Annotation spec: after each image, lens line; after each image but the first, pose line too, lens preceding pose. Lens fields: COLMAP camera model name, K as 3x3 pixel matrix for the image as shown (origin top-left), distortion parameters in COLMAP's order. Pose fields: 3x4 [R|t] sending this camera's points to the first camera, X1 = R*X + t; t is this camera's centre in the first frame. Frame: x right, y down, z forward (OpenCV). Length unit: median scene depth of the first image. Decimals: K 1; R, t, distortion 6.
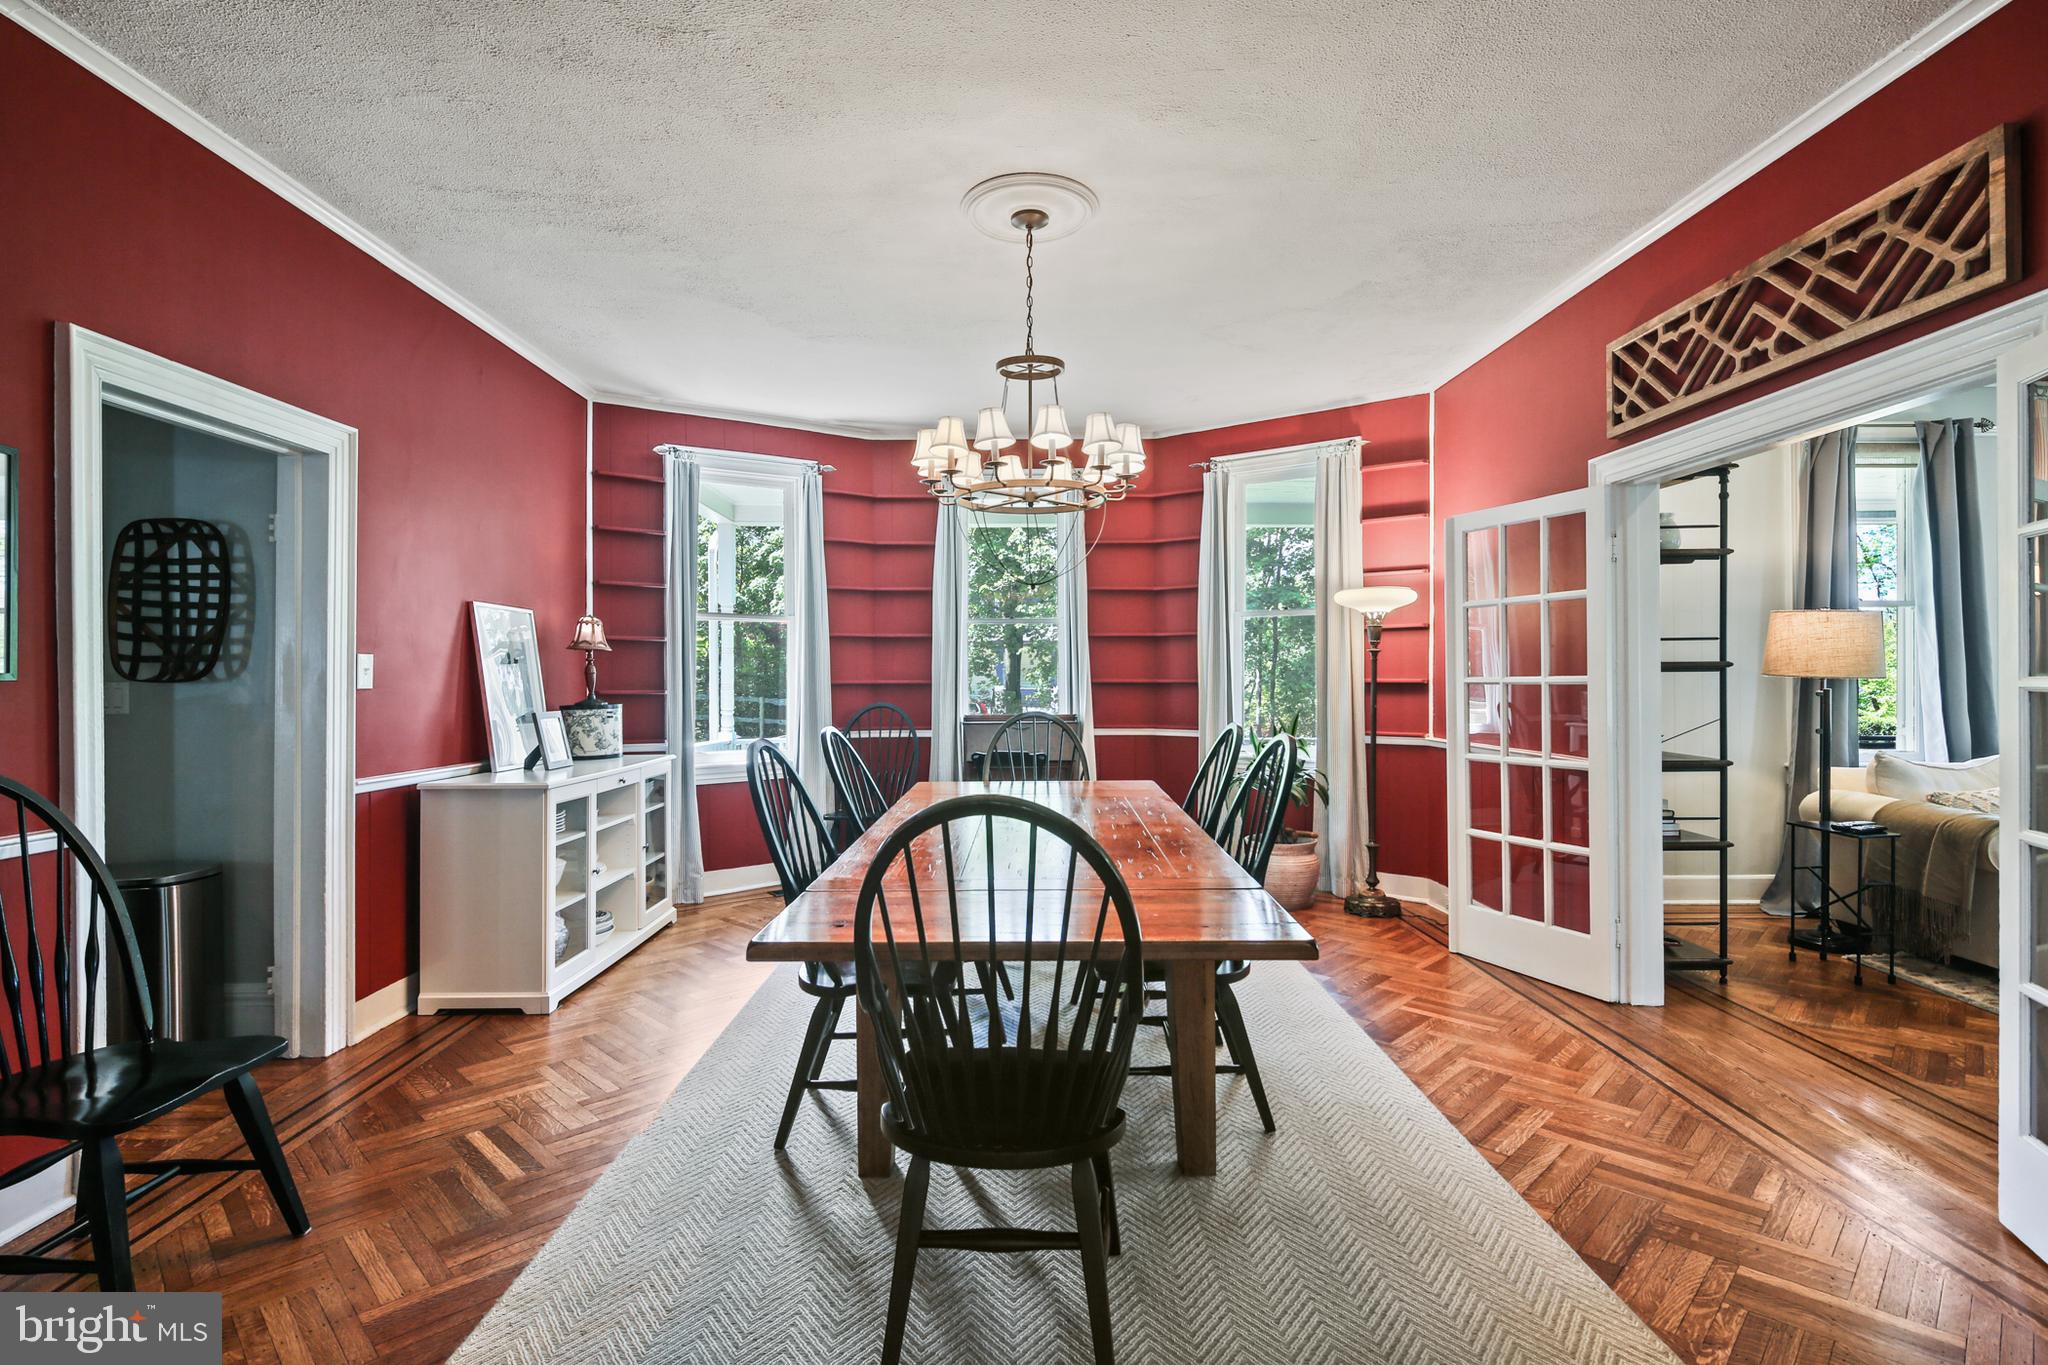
lens RADIAL K [[1007.2, 0, 1027.1], [0, 1007.2, 675.6], [0, 0, 1]] dist [0.002456, -0.000293]
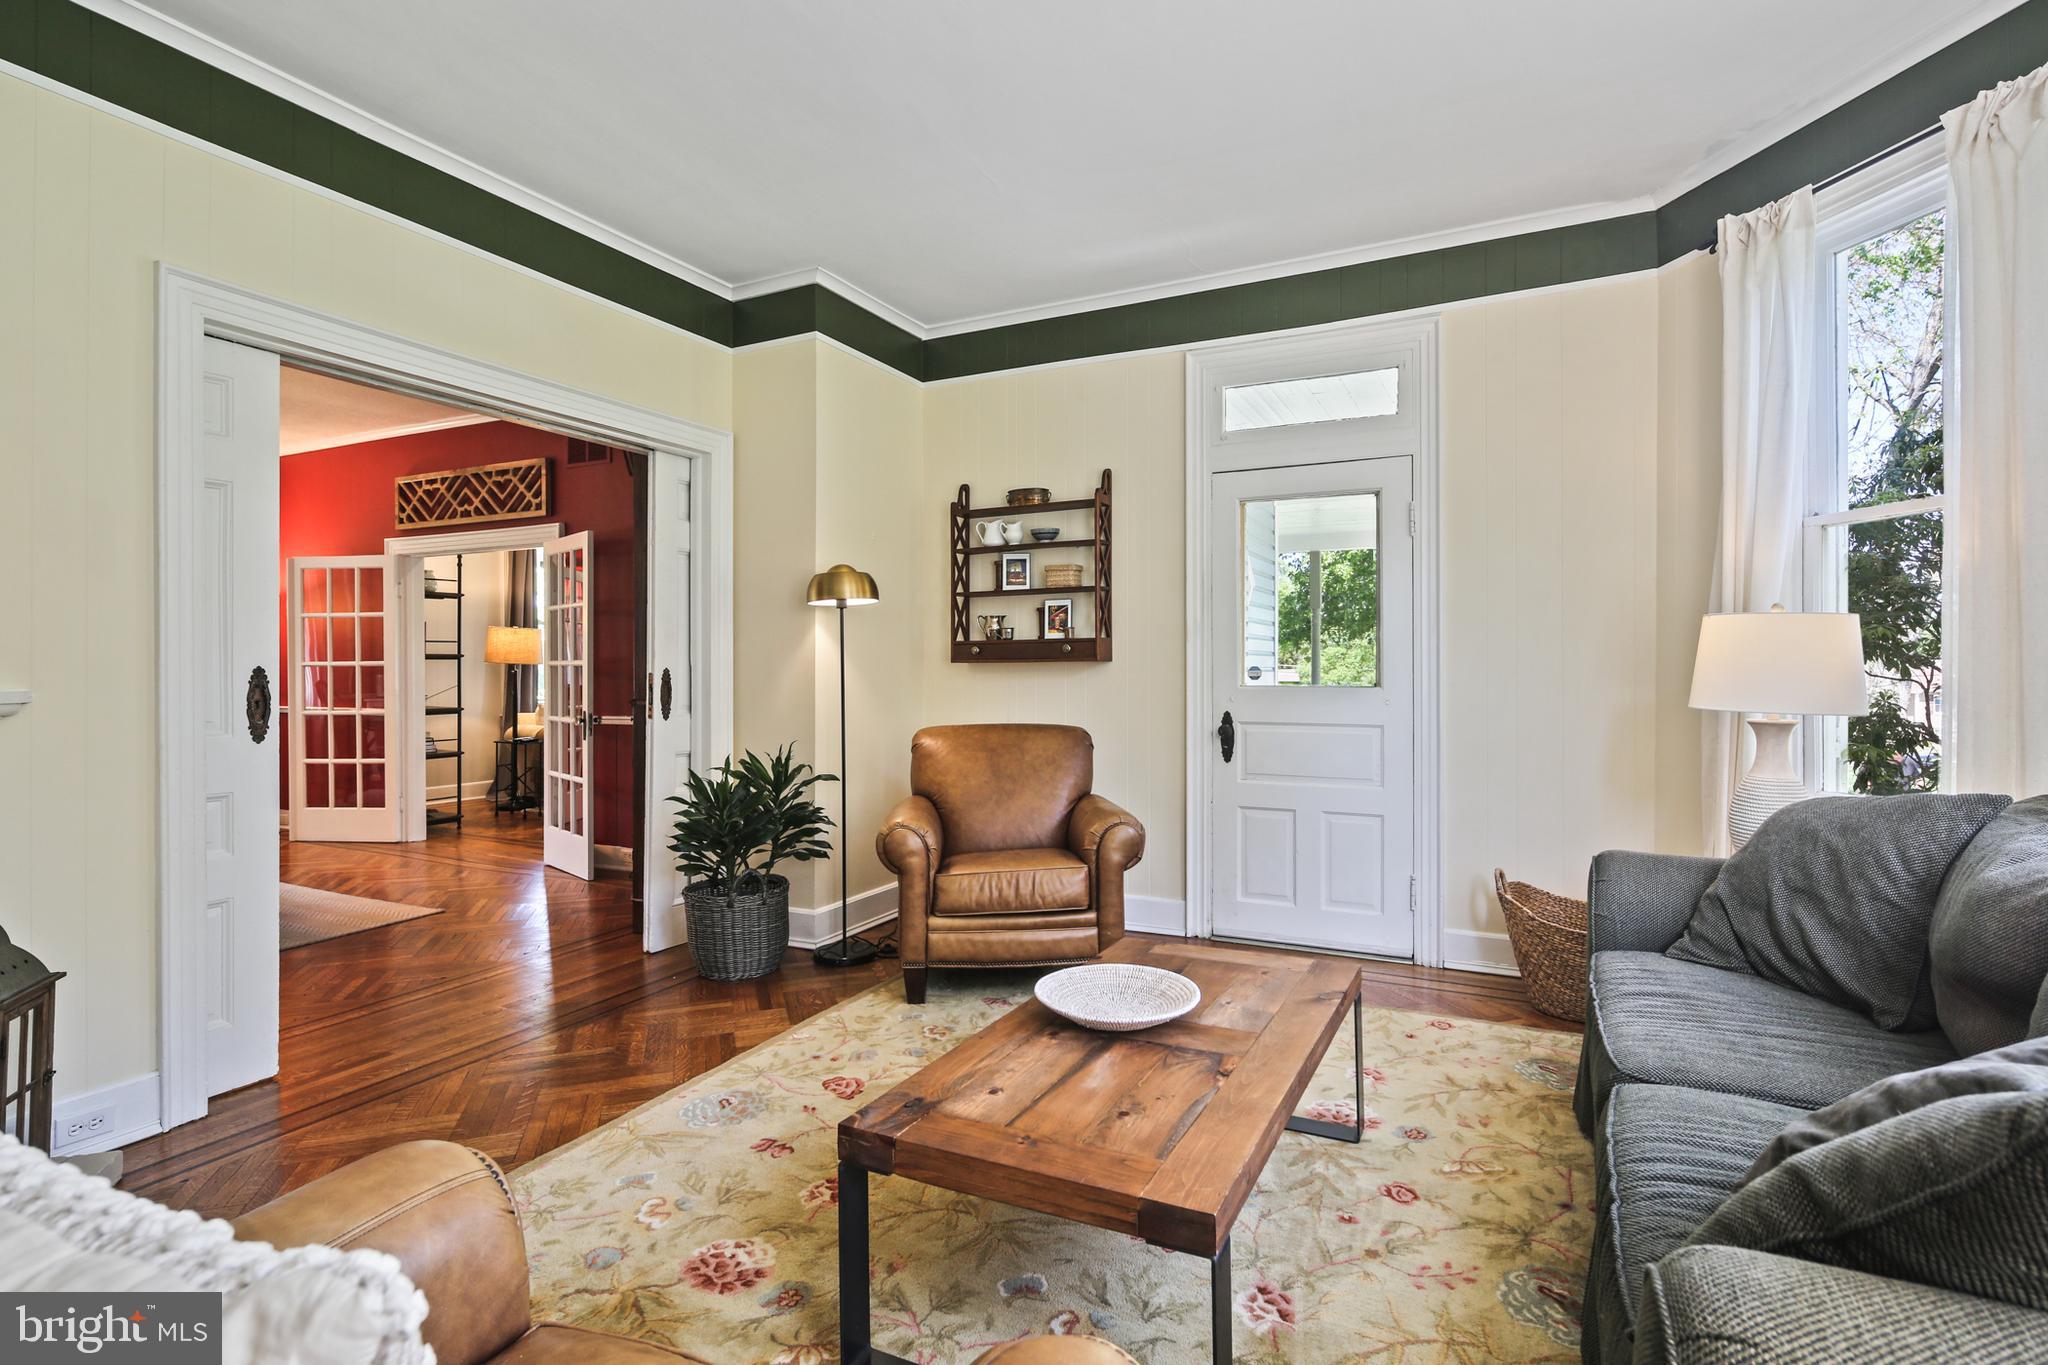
lens RADIAL K [[1007.2, 0, 1027.1], [0, 1007.2, 675.6], [0, 0, 1]] dist [0.002456, -0.000293]
pose [[0.468774, -0.001384, 0.883317, -0.486796], [-0.004648, 0.999981, 0.004033, 0.013568], [-0.883306, -0.005996, 0.468759, -0.842551]]
